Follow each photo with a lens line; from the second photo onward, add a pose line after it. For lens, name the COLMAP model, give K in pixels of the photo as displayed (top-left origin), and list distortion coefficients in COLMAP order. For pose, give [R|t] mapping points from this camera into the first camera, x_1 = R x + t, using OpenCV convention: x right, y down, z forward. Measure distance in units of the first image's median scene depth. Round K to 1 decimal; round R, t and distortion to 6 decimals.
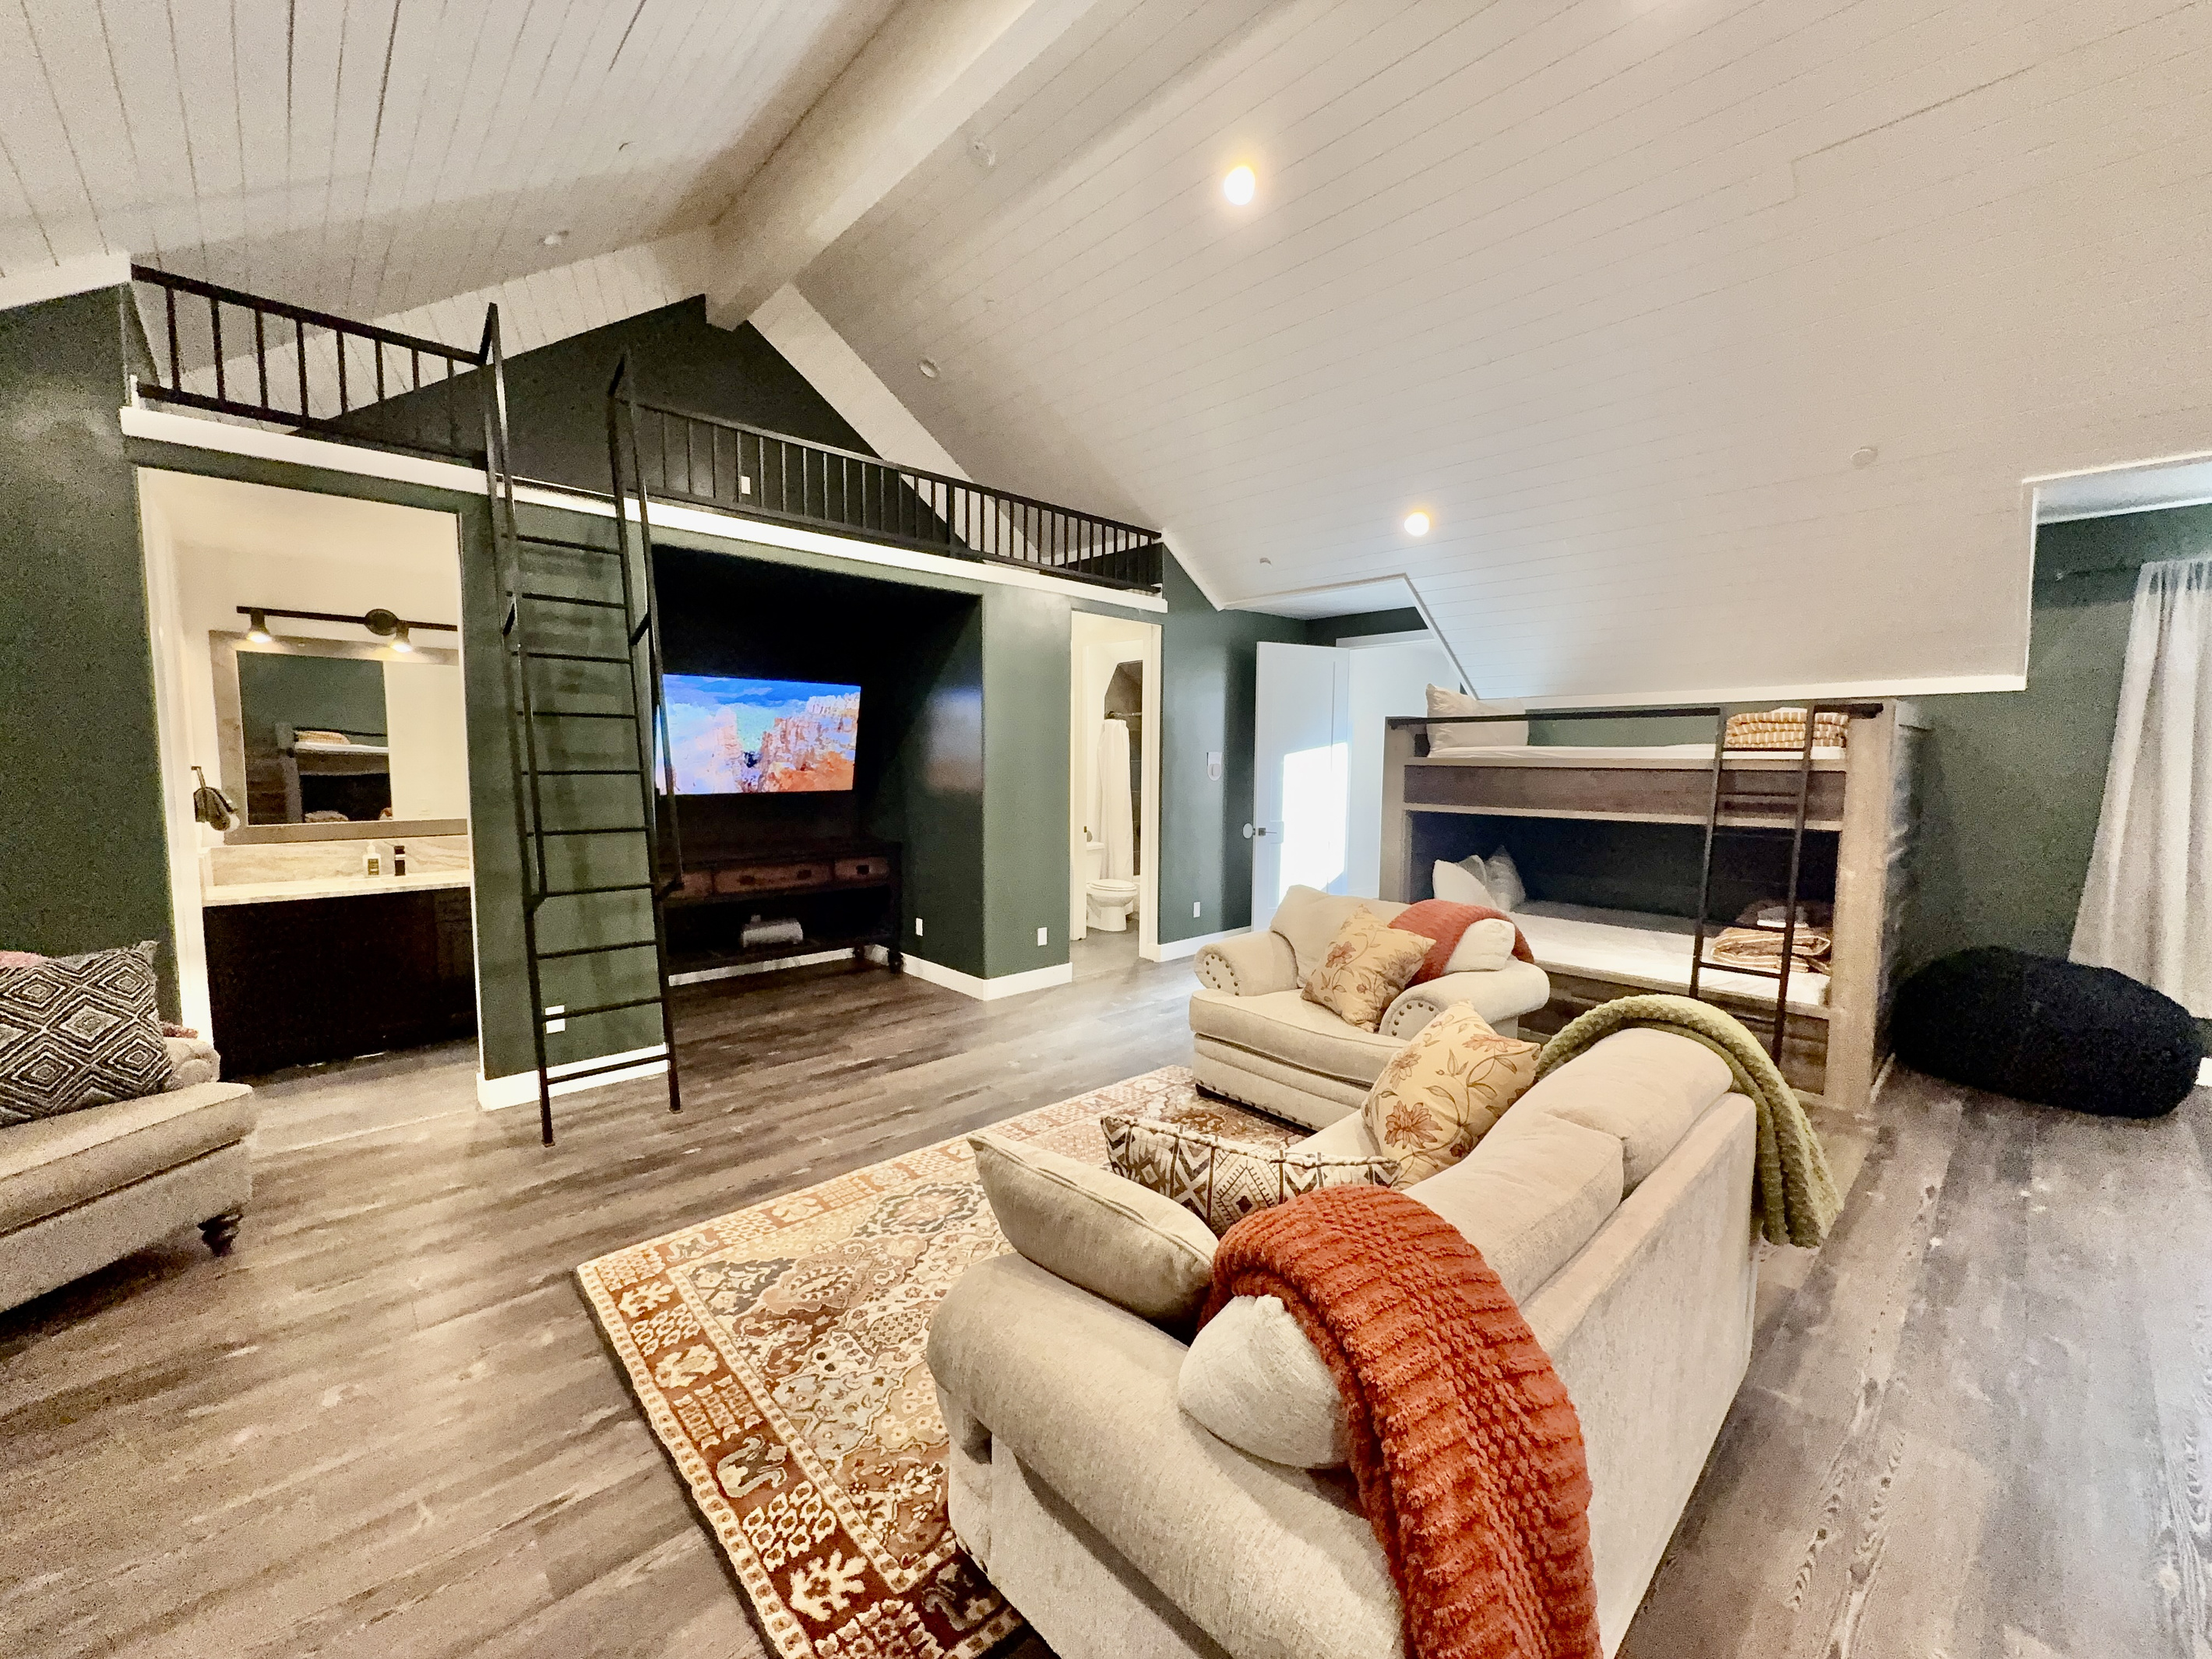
lens RADIAL K [[880.0, 0, 1091.8], [0, 880.0, 835.9], [0, 0, 1]] dist [-0.000978, 0.000272]
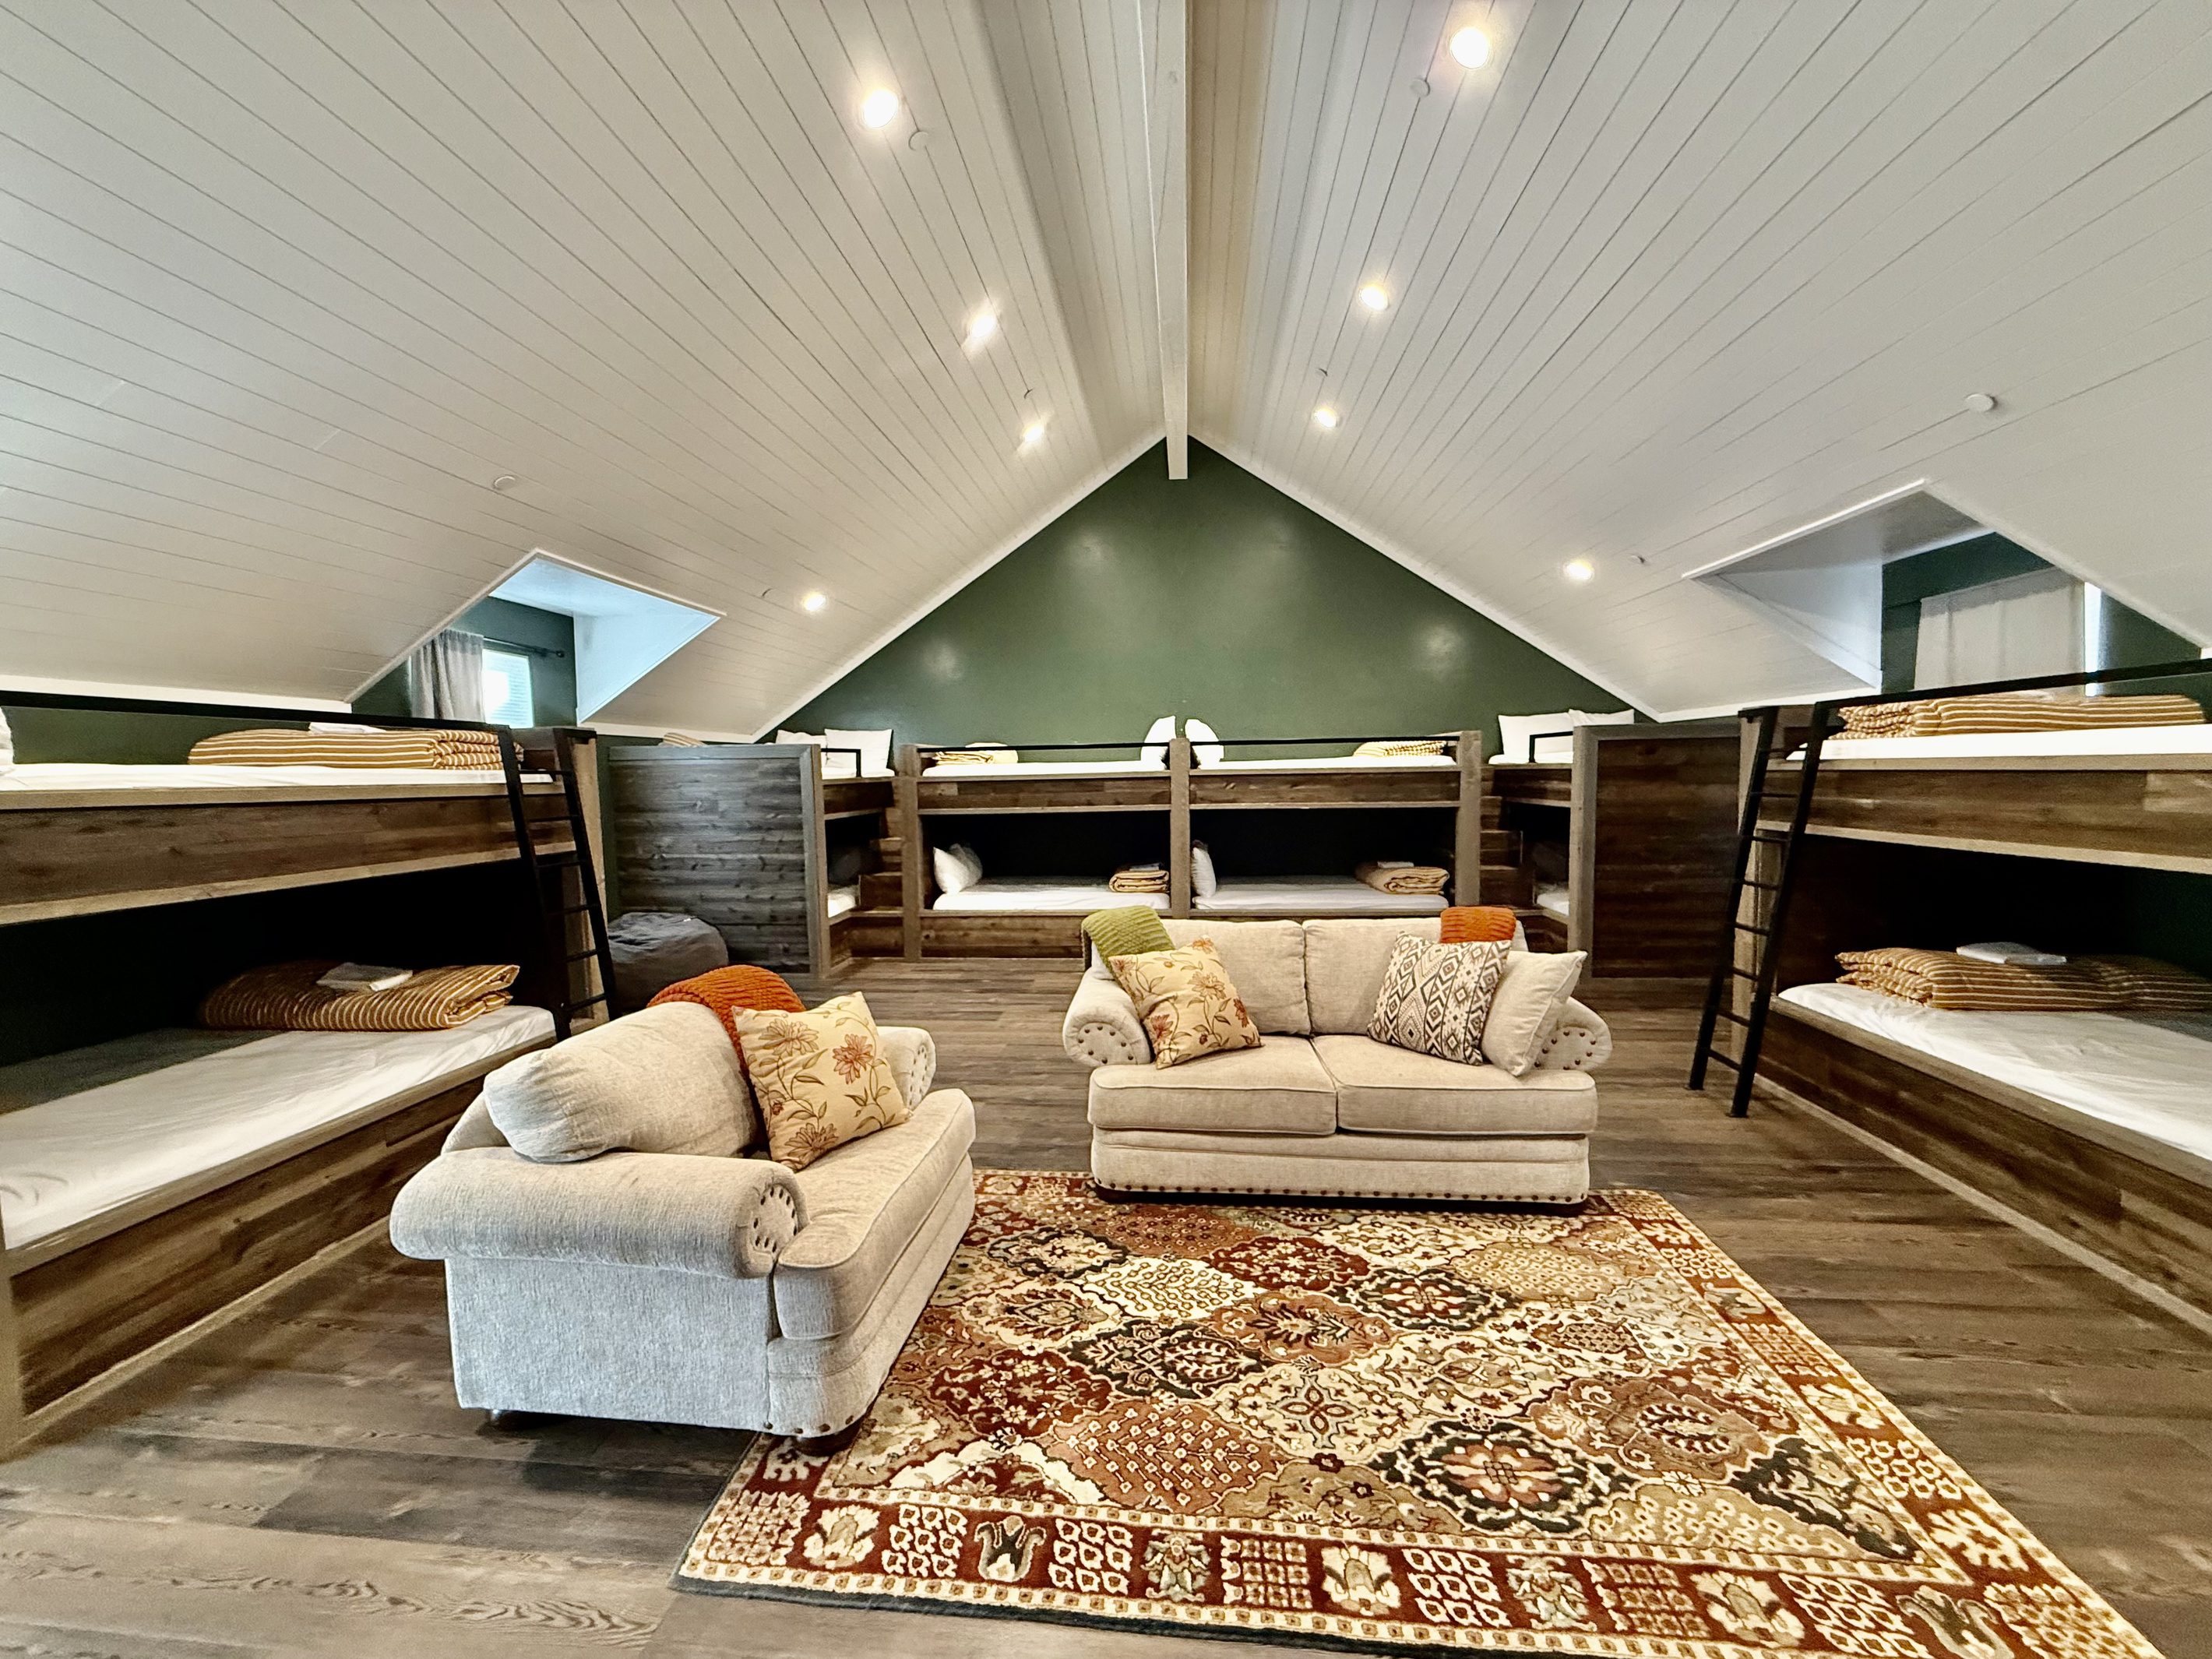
lens RADIAL K [[880.0, 0, 1100.4], [0, 880.0, 837.6], [0, 0, 1]] dist [-0.000978, 0.000272]
pose [[-0.666648, -0.049315, 0.743740, -0.280981], [0.079369, 0.987439, 0.136616, -0.090738], [-0.741135, 0.150105, -0.654360, 0.988885]]
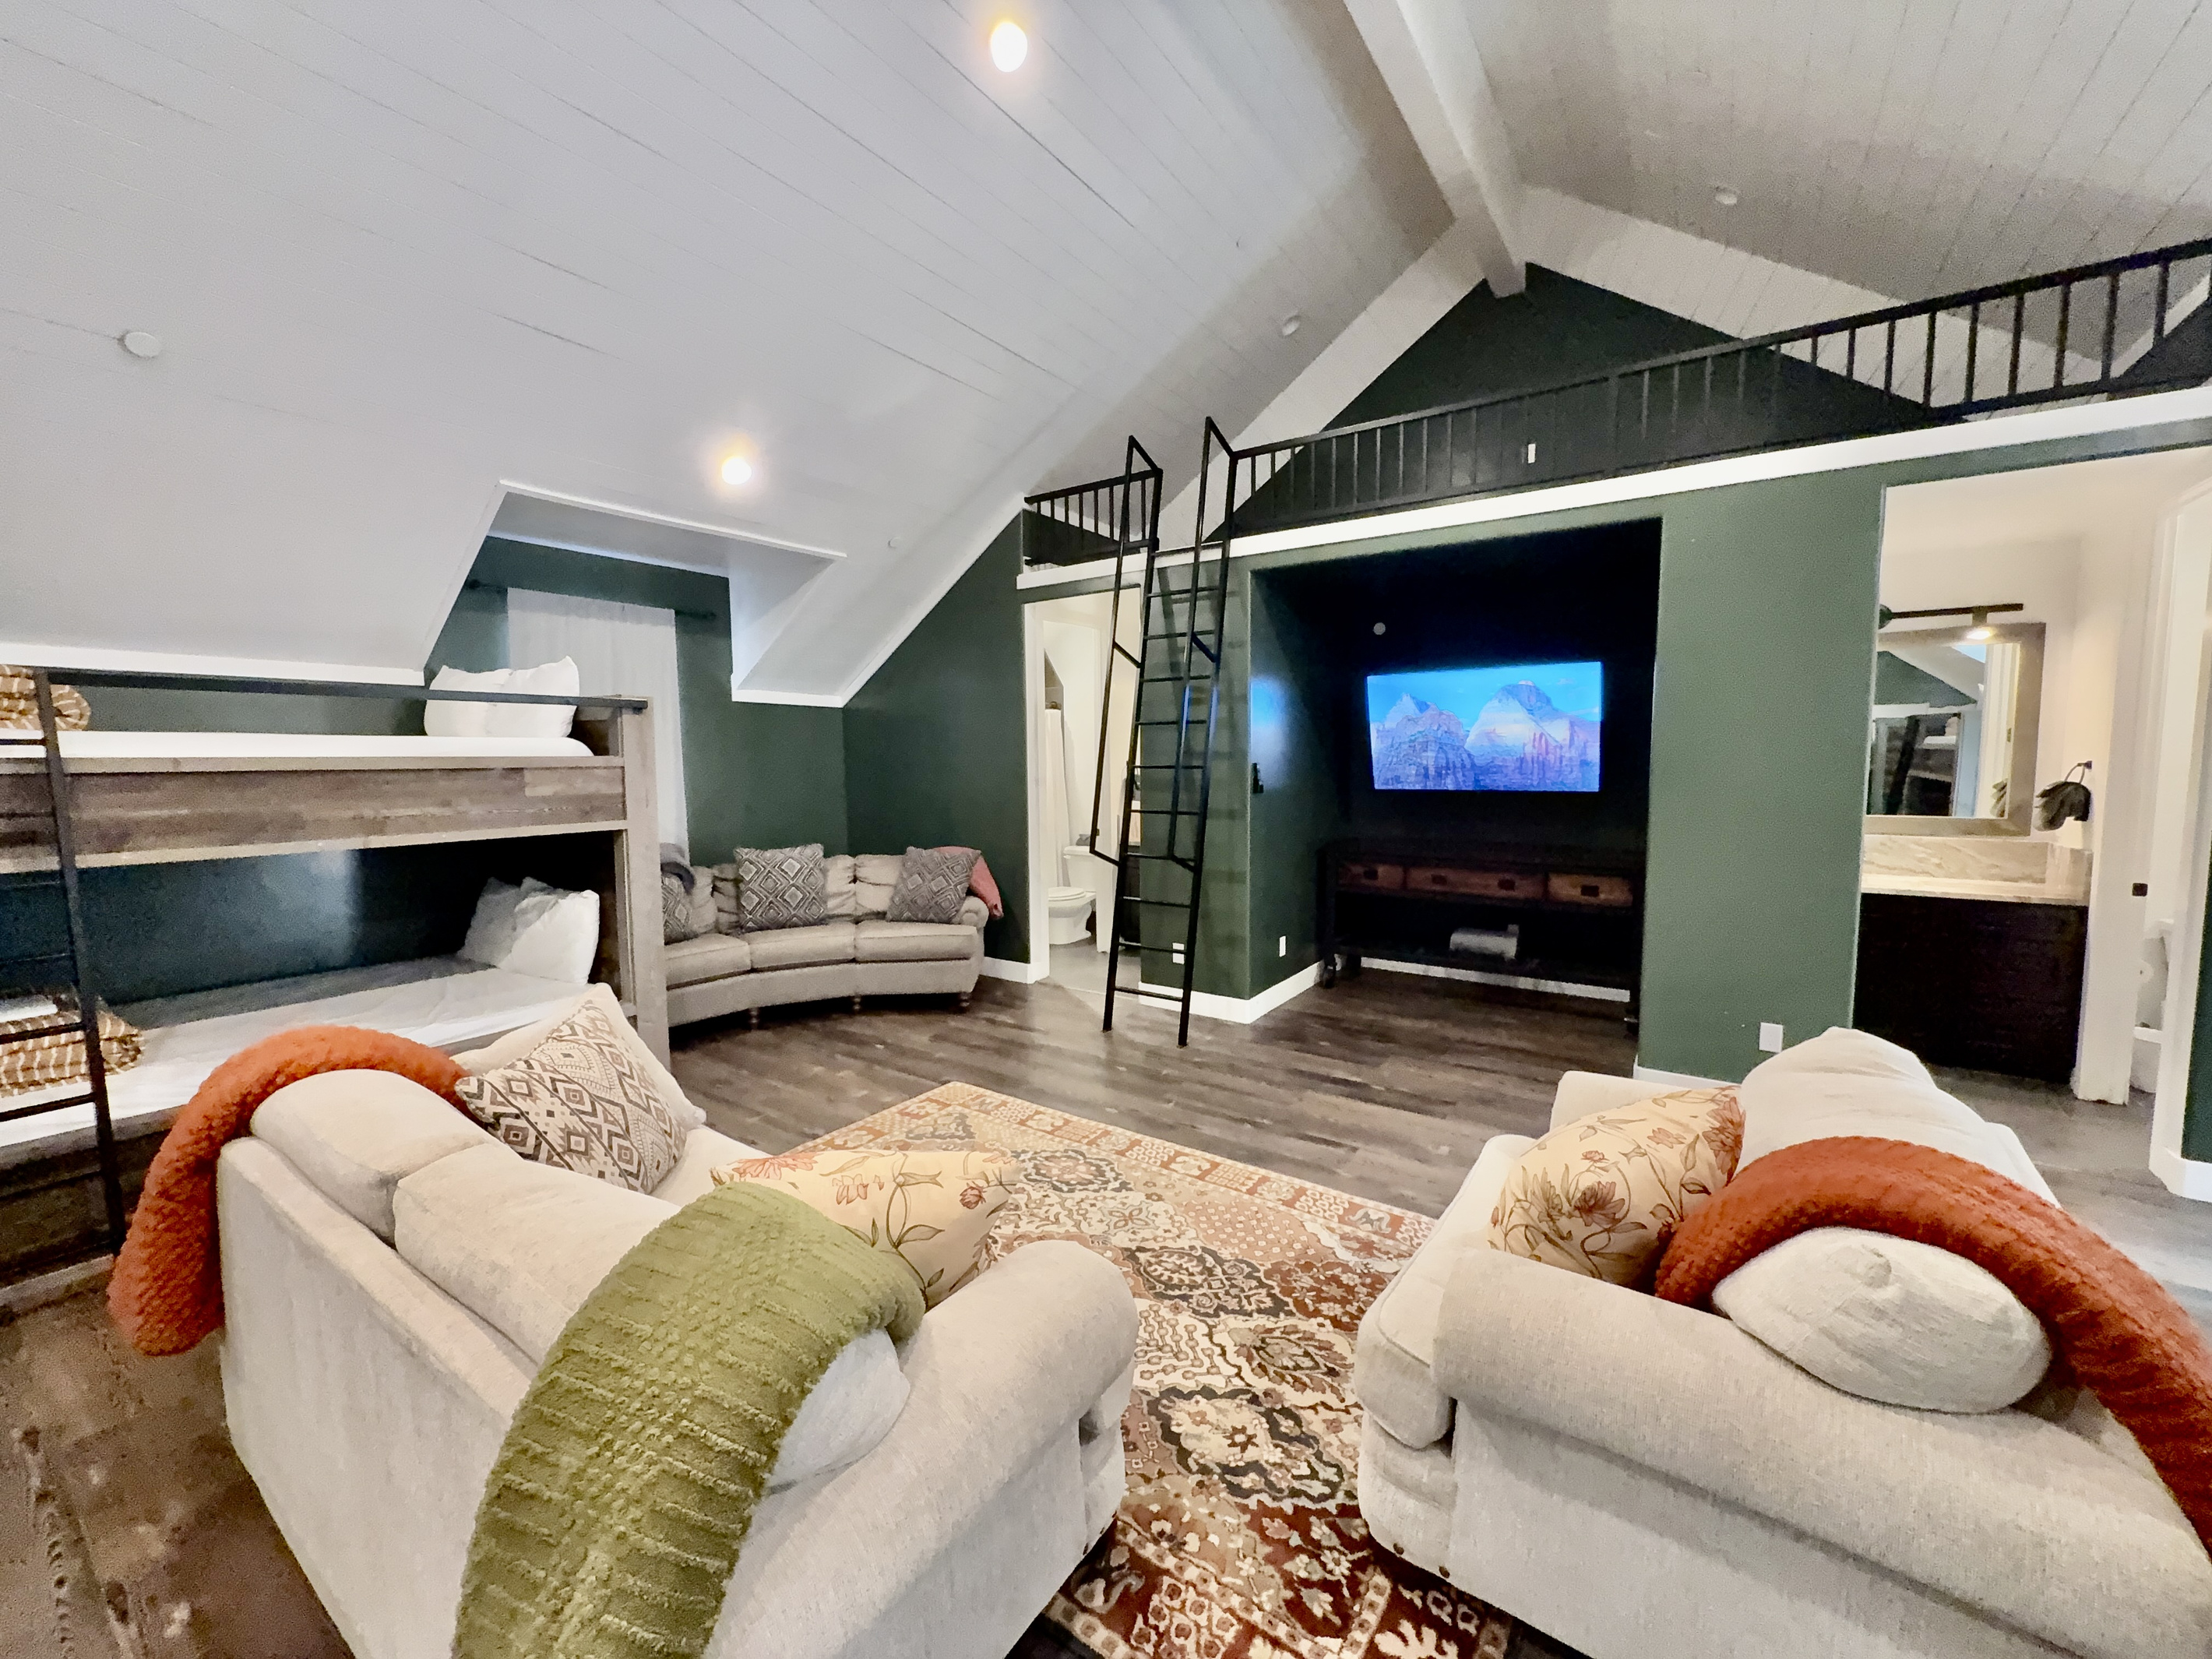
lens RADIAL K [[880.0, 0, 1105.7], [0, 880.0, 829.6], [0, 0, 1]] dist [-0.000978, 0.000272]
pose [[0.222176, 0.076517, -0.972000, 0.533274], [-0.078855, 0.995060, 0.060308, -0.039611], [0.971813, 0.063248, 0.227112, 0.488417]]
